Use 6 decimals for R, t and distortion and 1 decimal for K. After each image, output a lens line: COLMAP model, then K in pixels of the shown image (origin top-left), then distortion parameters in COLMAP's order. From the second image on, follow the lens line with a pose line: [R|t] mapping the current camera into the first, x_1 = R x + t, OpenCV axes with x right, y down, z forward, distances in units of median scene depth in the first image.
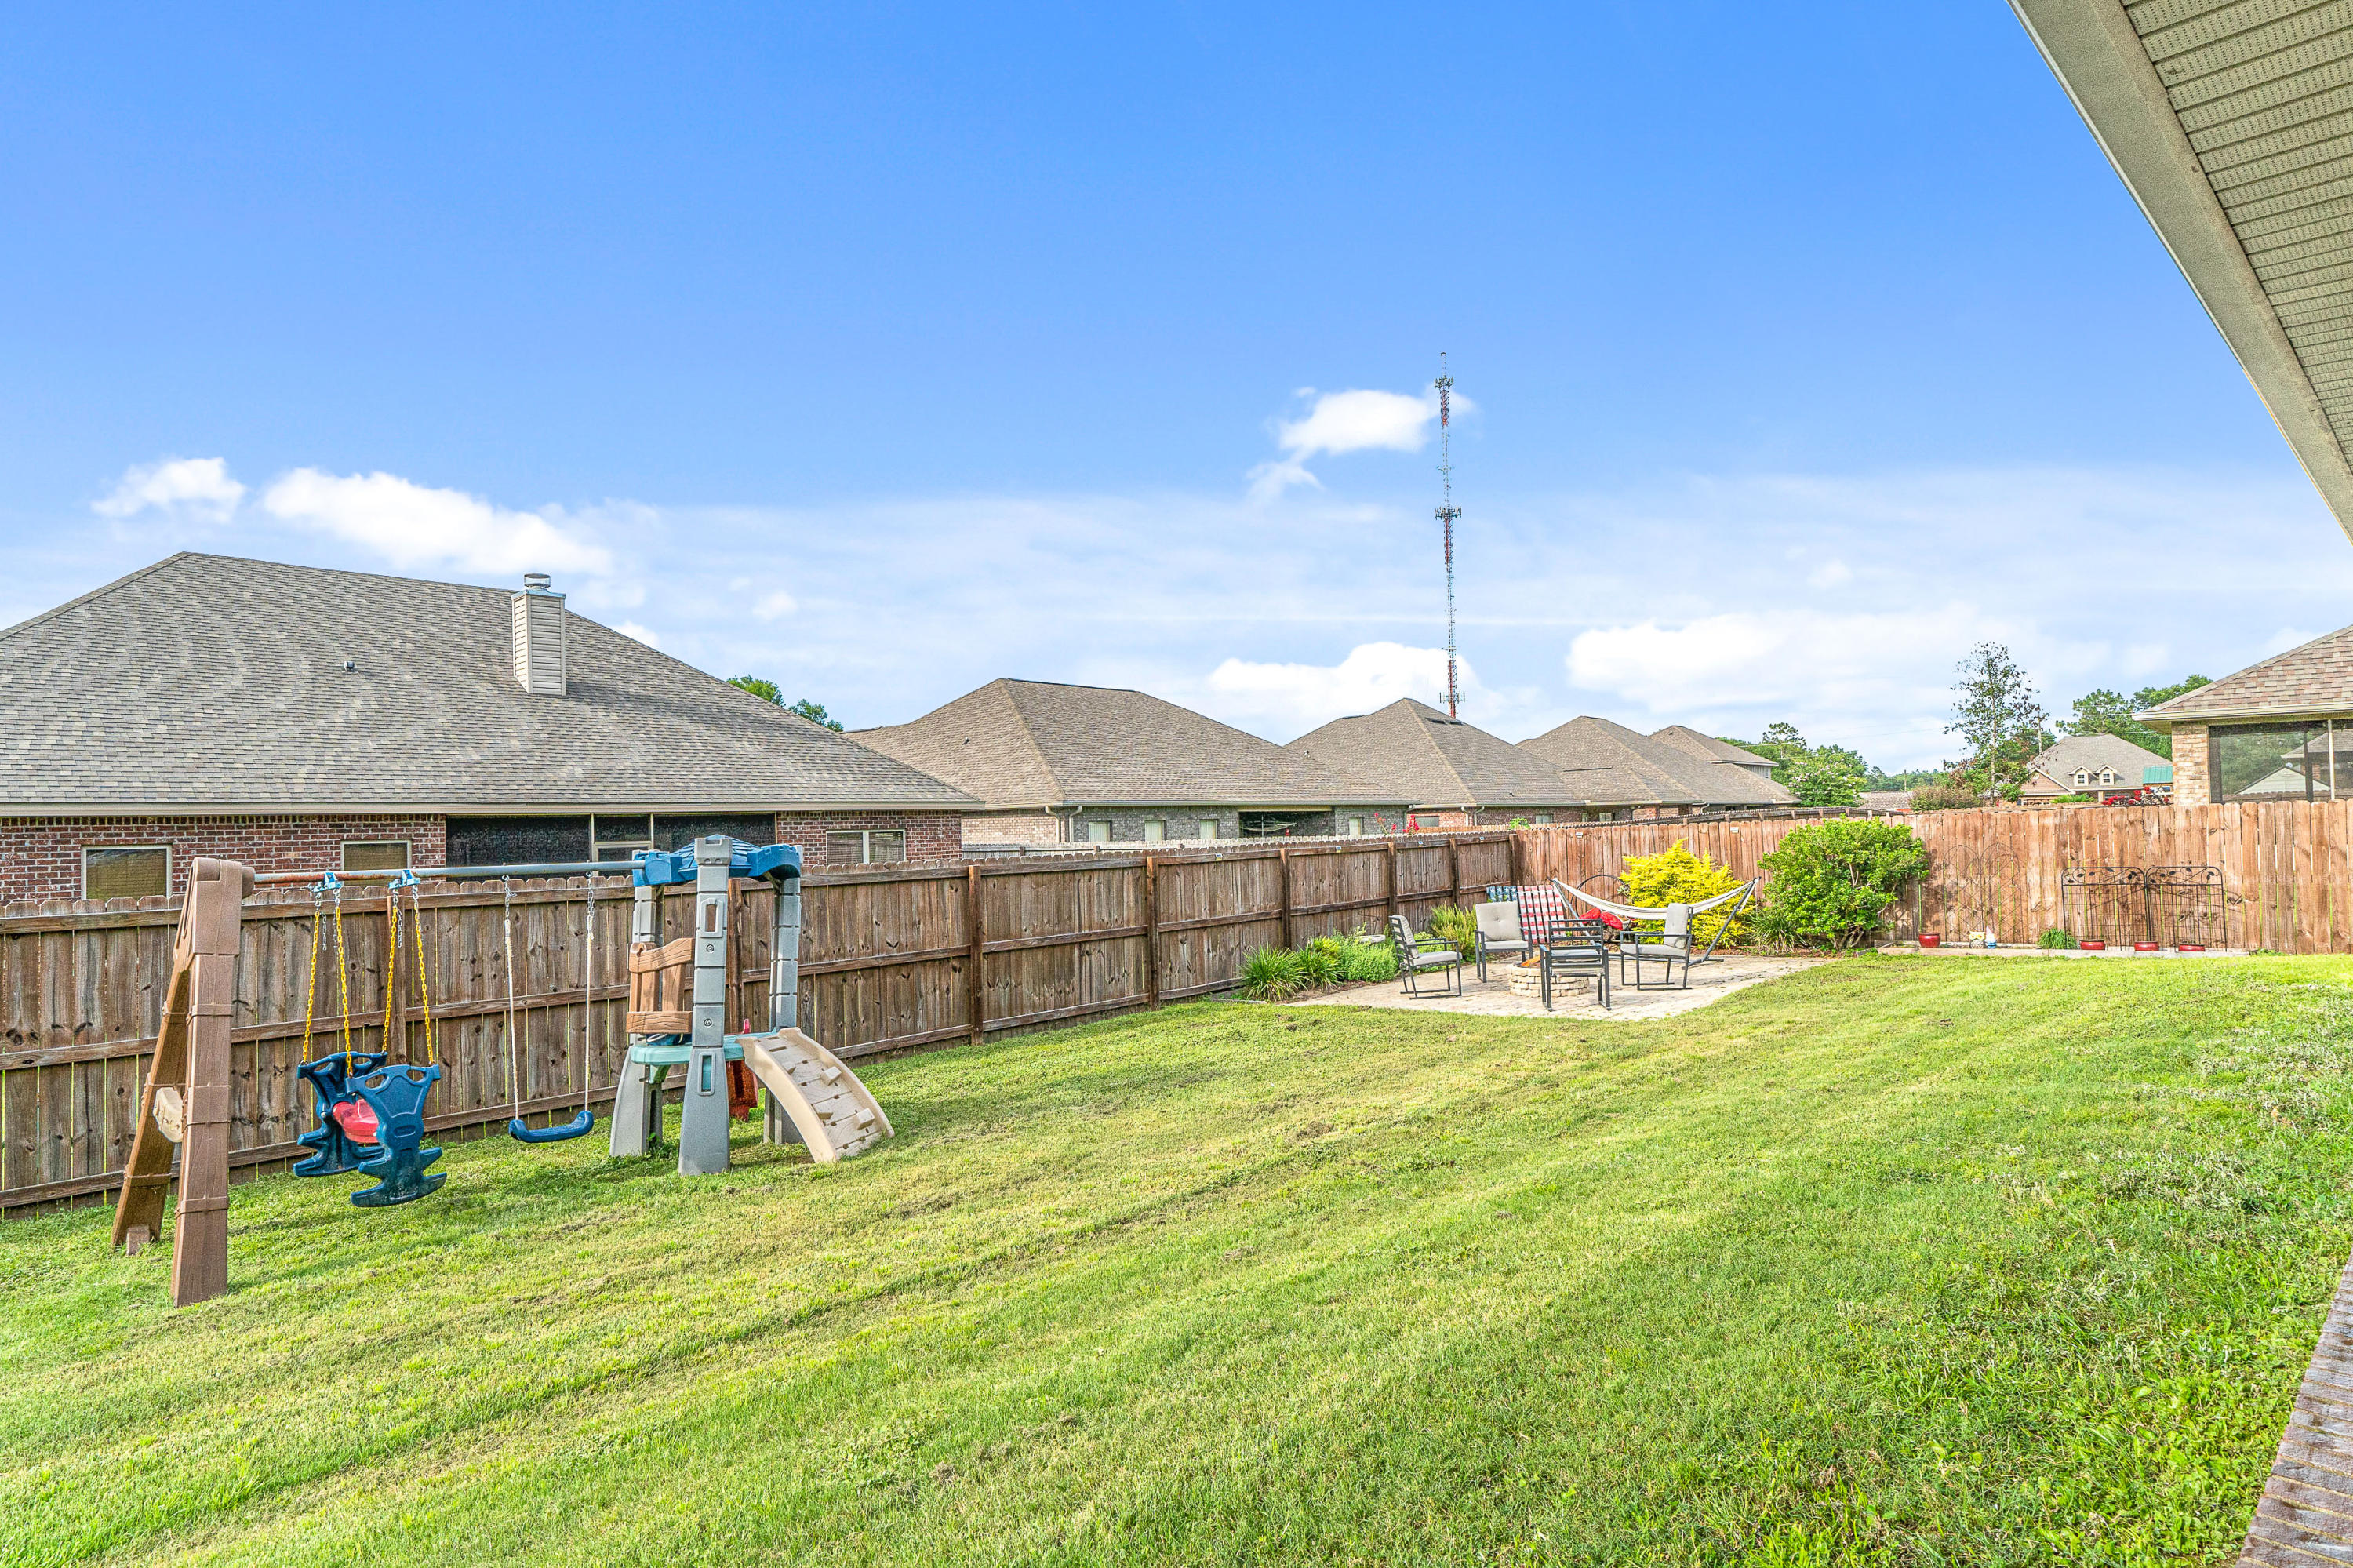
lens RADIAL K [[1234.5, 0, 1168.4], [0, 1234.5, 790.8], [0, 0, 1]] dist [-0.002619, -0.001633]
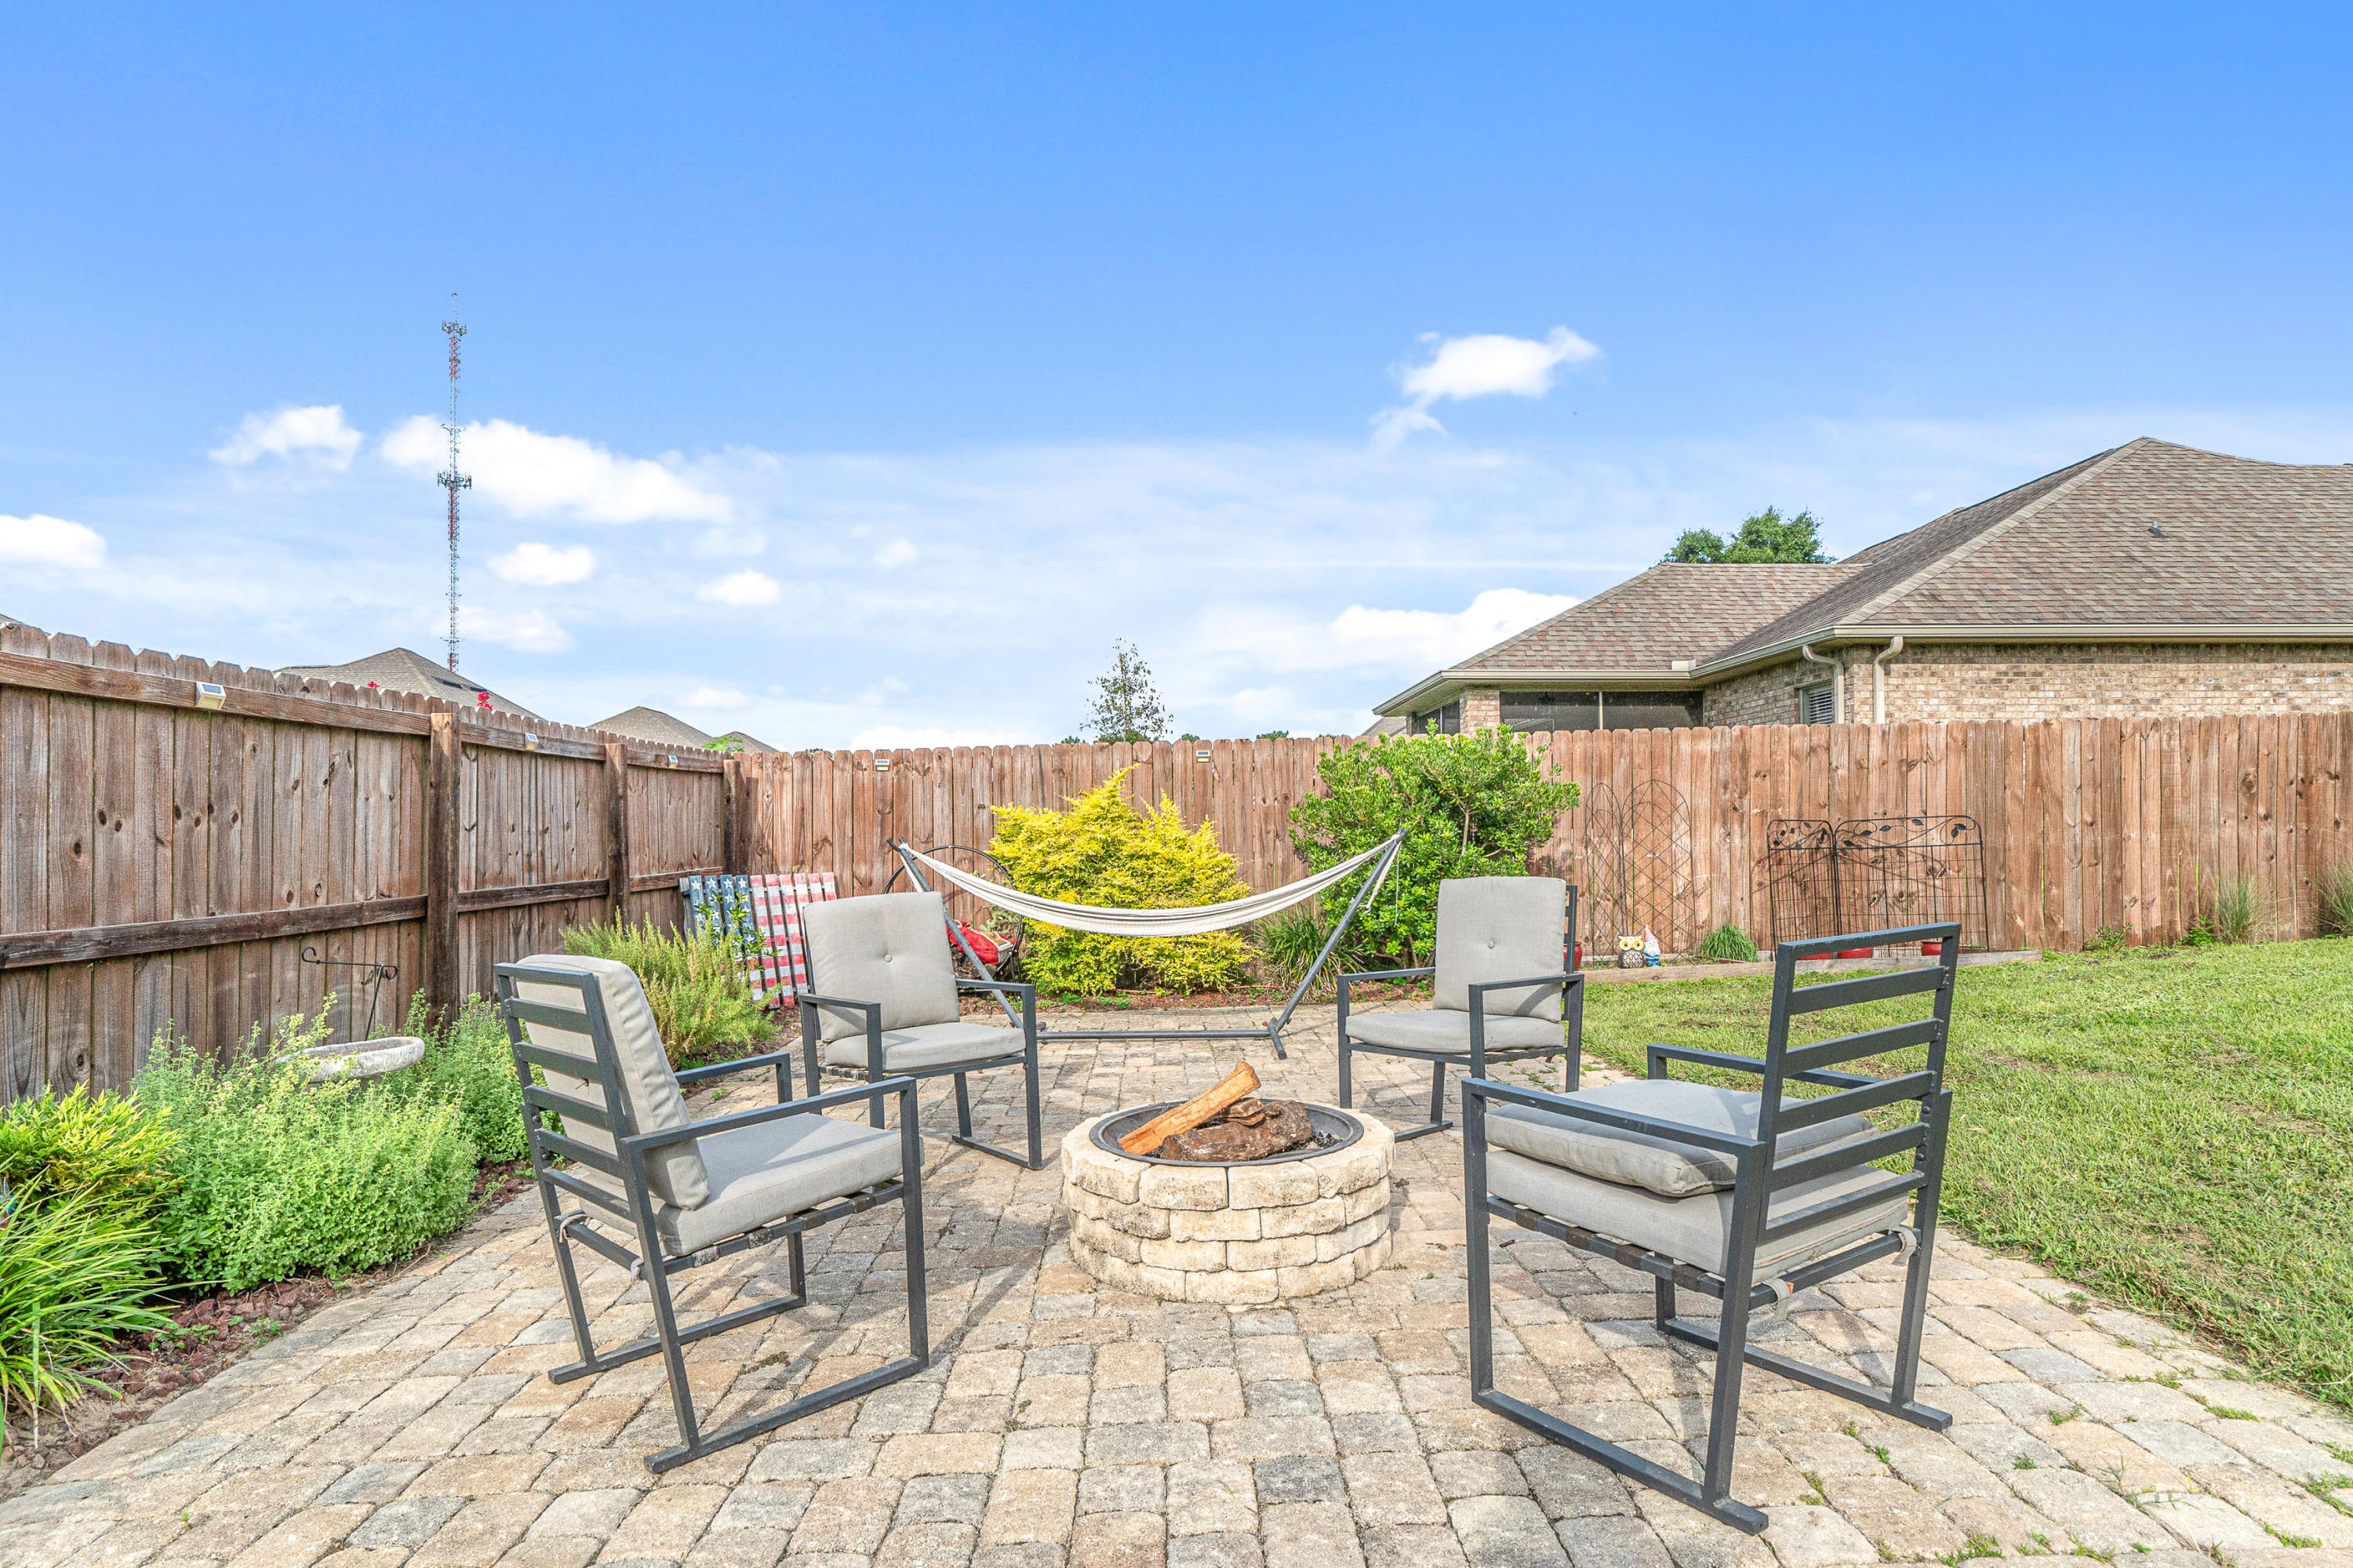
lens RADIAL K [[1233.4, 0, 1172.3], [0, 1233.4, 813.6], [0, 0, 1]] dist [-0.001128, -0.000896]
pose [[0.724130, 0.031312, 0.688952, 0.118876], [-0.029027, 0.999467, -0.014916, 0.075264], [-0.689052, -0.009197, 0.724653, 0.760123]]
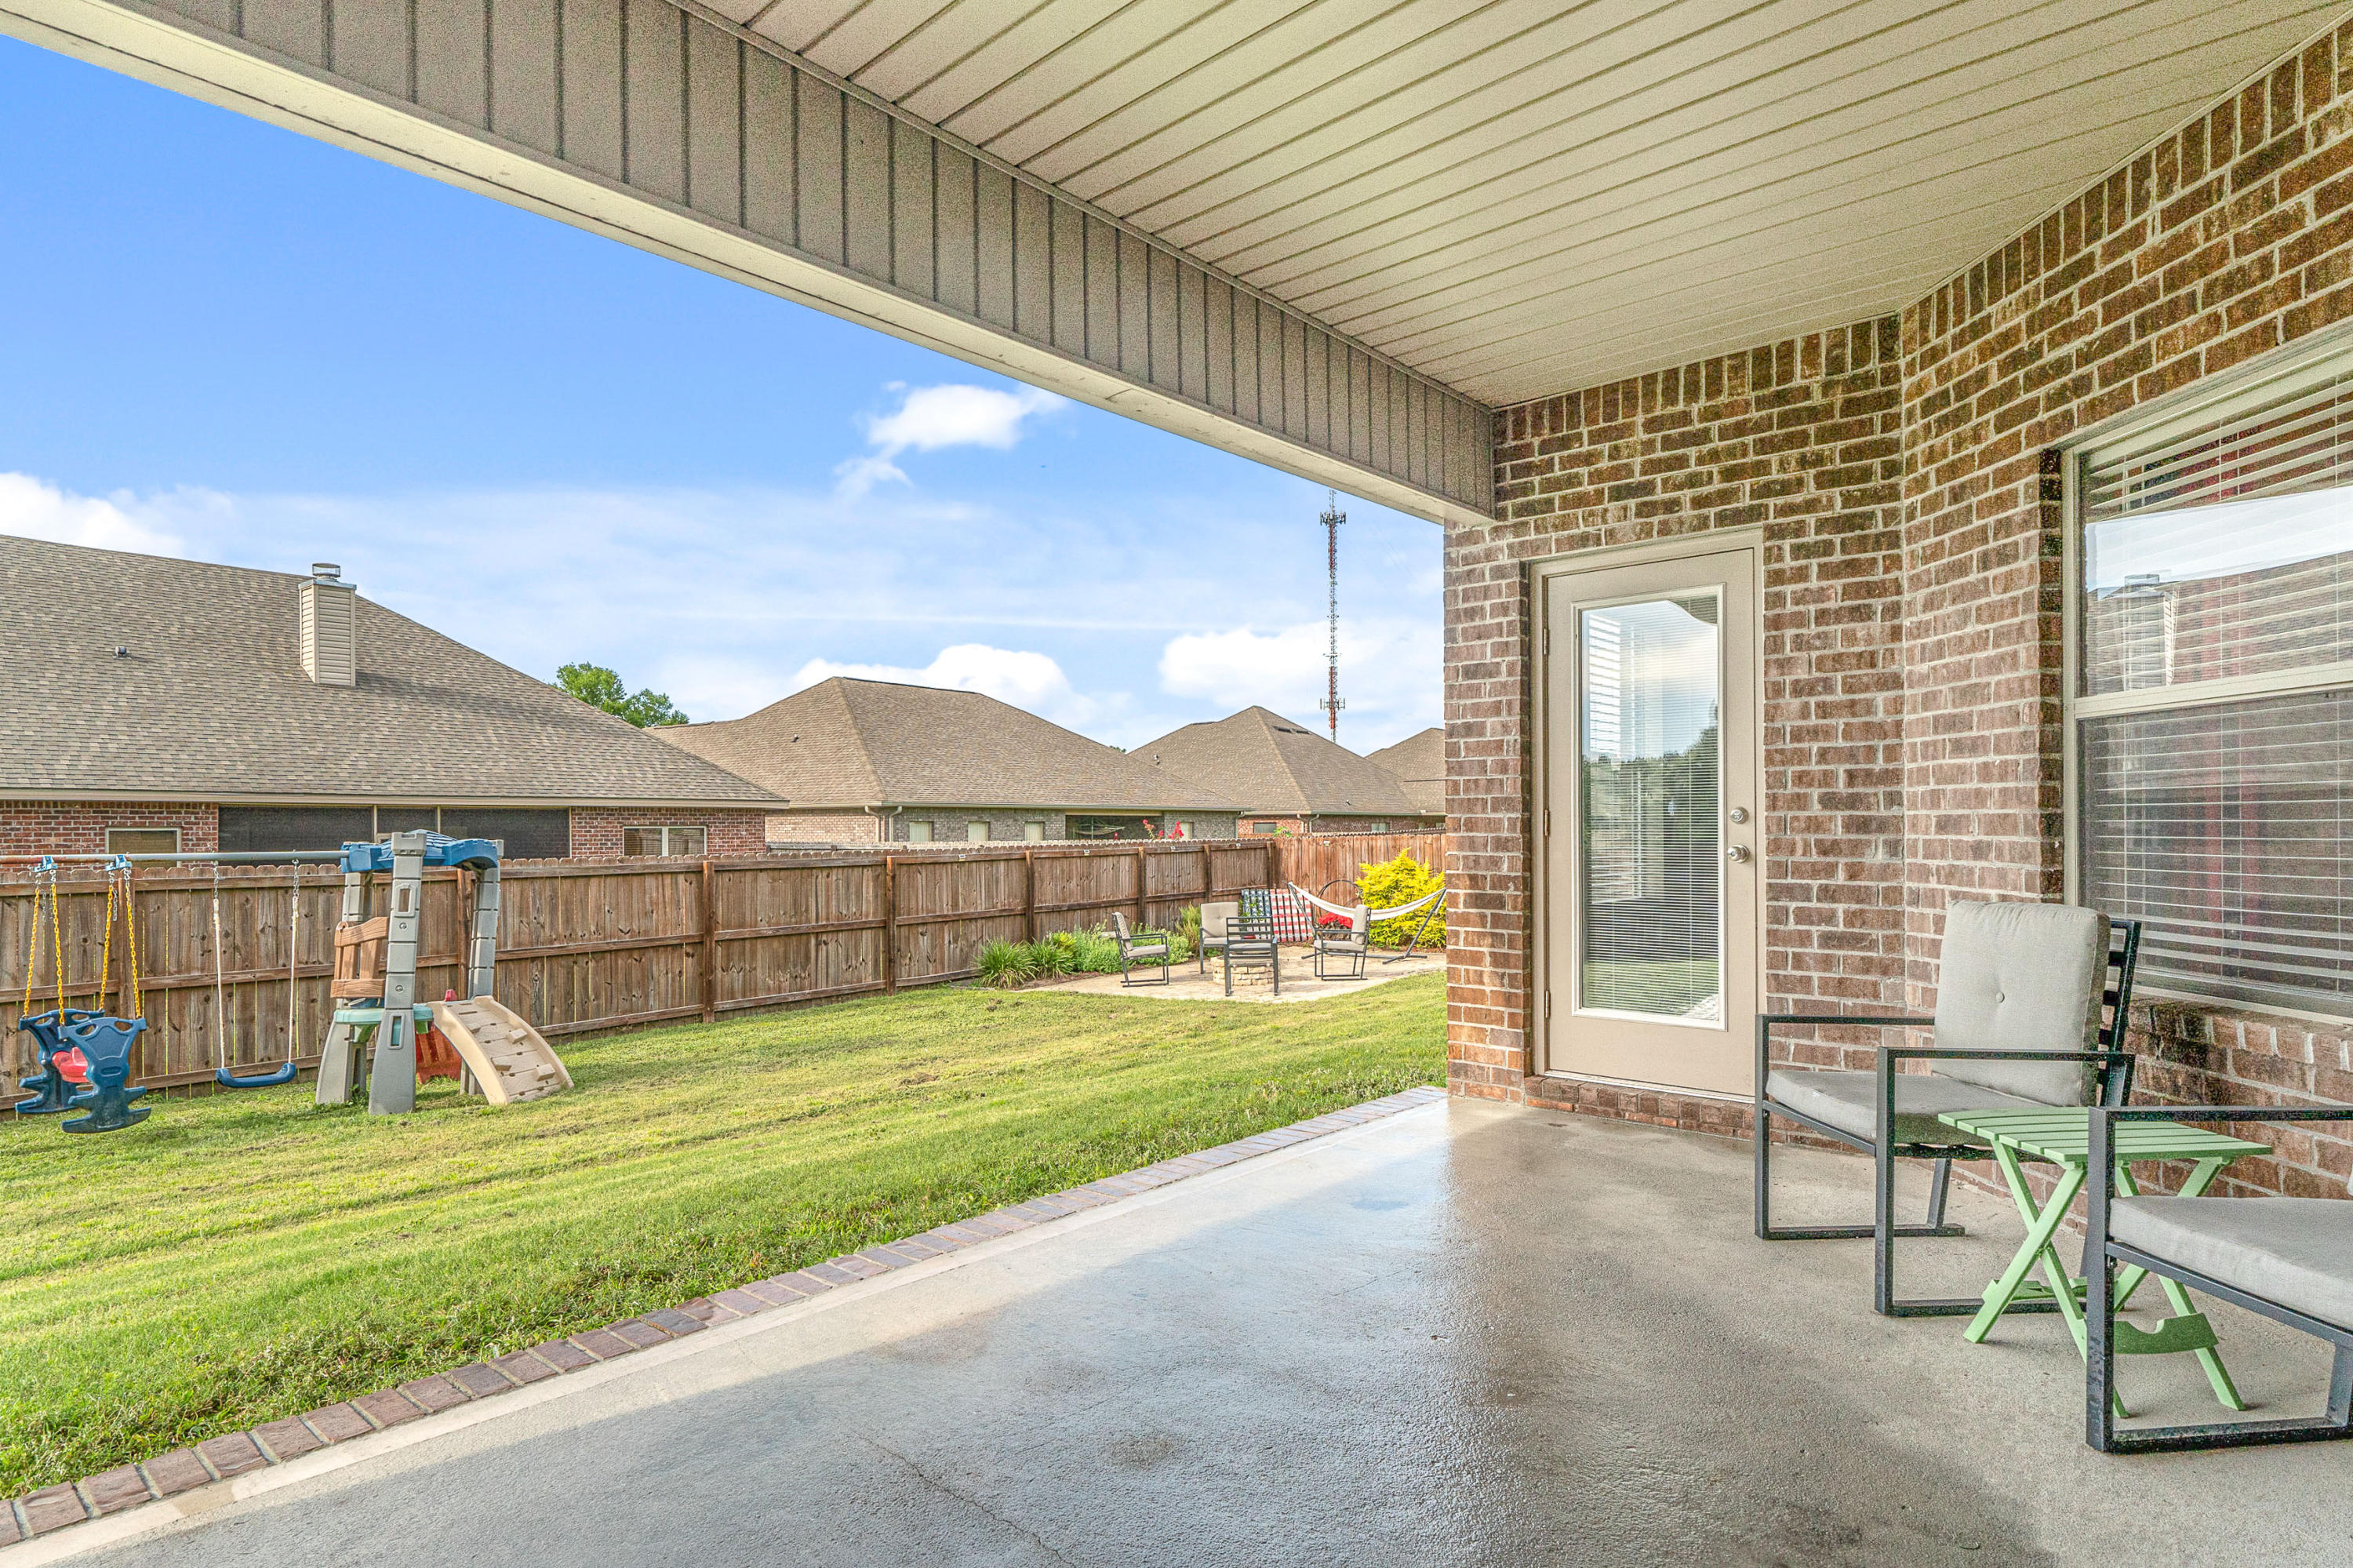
lens RADIAL K [[1260.1, 0, 1176.9], [0, 1260.1, 815.6], [0, 0, 1]] dist [-0.003504, -0.001966]
pose [[0.994934, 0.019908, 0.098540, 0.116788], [-0.021747, 0.999608, 0.017628, -0.007239], [-0.098150, -0.019682, 0.994977, -0.127741]]
